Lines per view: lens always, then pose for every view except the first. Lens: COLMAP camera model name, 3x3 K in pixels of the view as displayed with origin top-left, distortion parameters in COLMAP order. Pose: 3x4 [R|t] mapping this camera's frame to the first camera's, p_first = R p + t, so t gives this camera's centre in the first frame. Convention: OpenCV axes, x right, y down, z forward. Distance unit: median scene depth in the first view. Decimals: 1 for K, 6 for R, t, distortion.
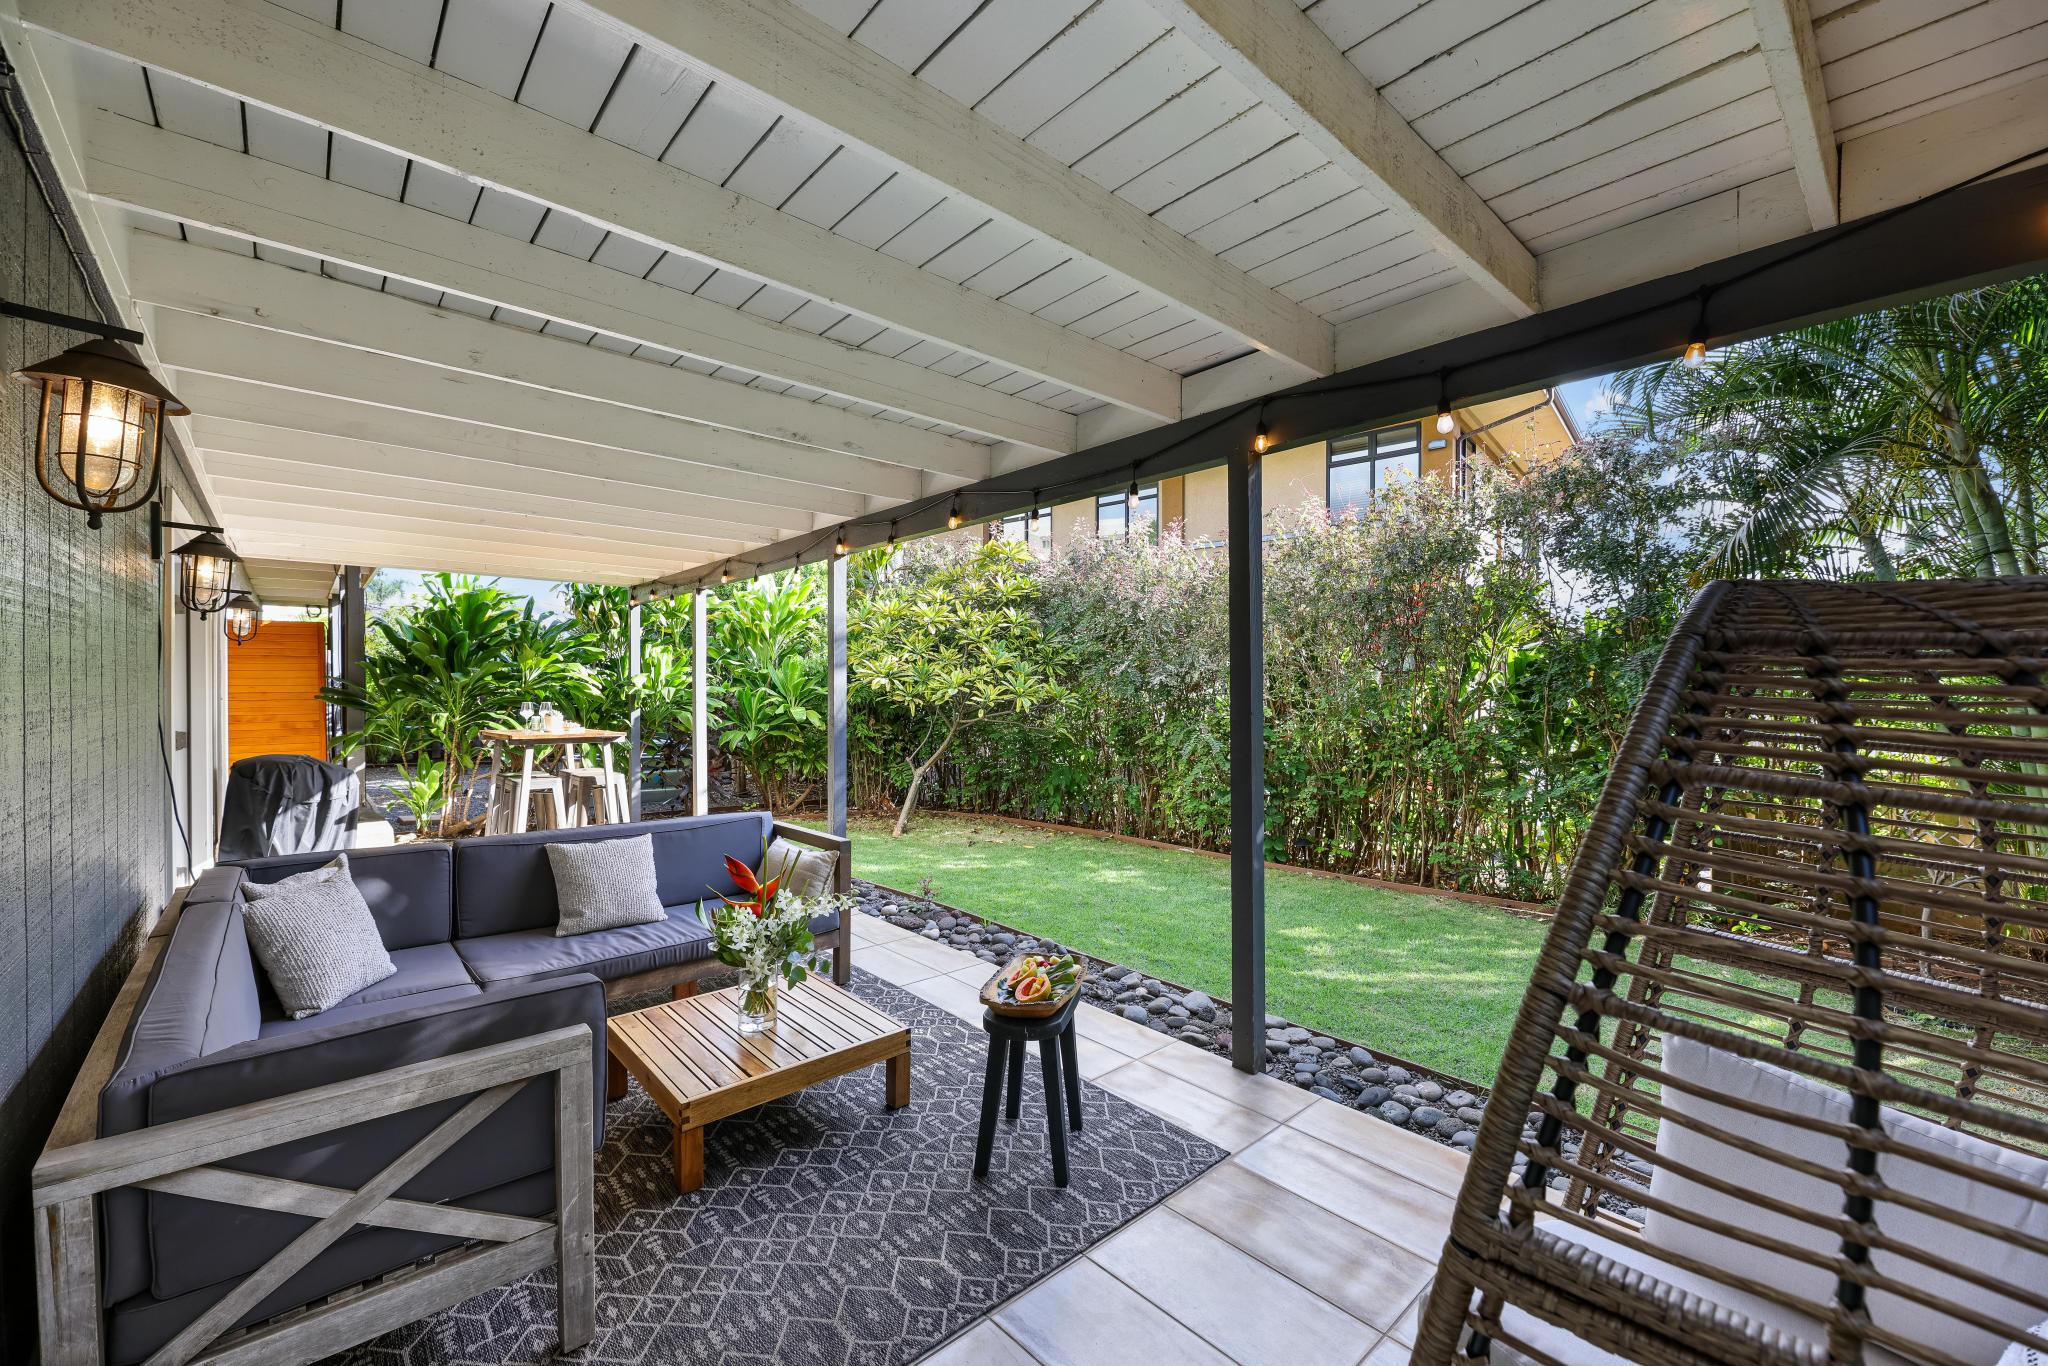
lens RADIAL K [[828.1, 0, 1024.9], [0, 828.1, 692.6], [0, 0, 1]] dist [-0.002118, -0.000351]
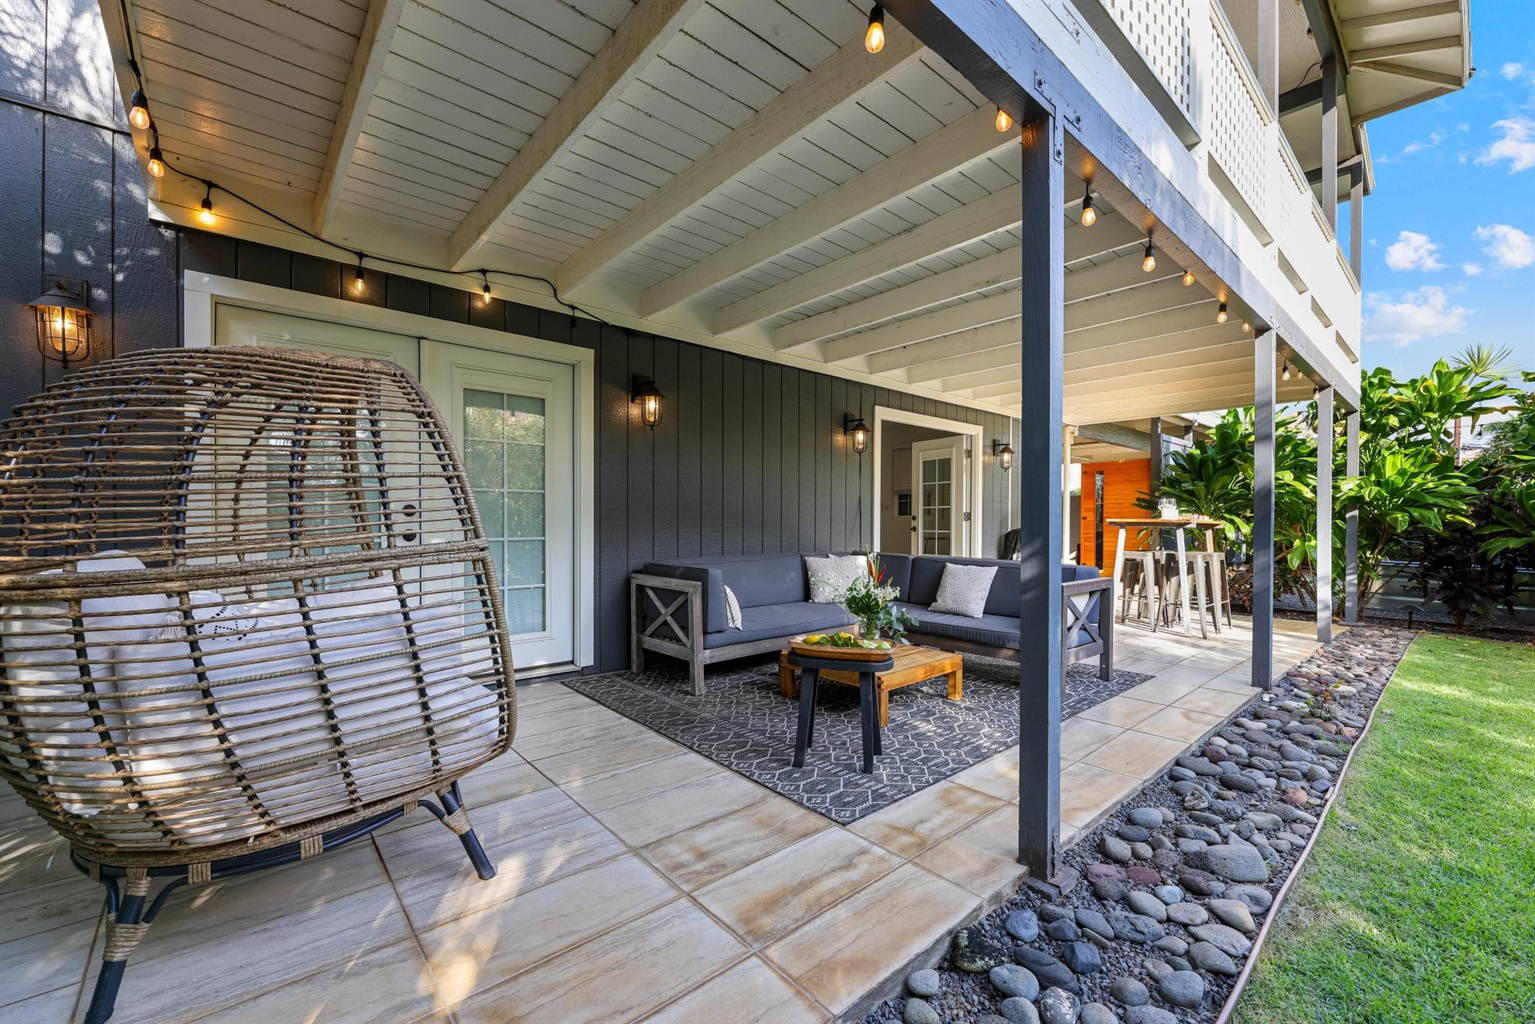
lens RADIAL K [[623.7, 0, 770.7], [0, 623.7, 513.9], [0, 0, 1]] dist [0.002255, 0.000710]
pose [[-0.002789, 0.001098, -0.999996, 1.712229], [-0.011129, 0.999937, 0.001129, 0.181153], [0.999934, 0.011132, -0.002776, 1.358179]]
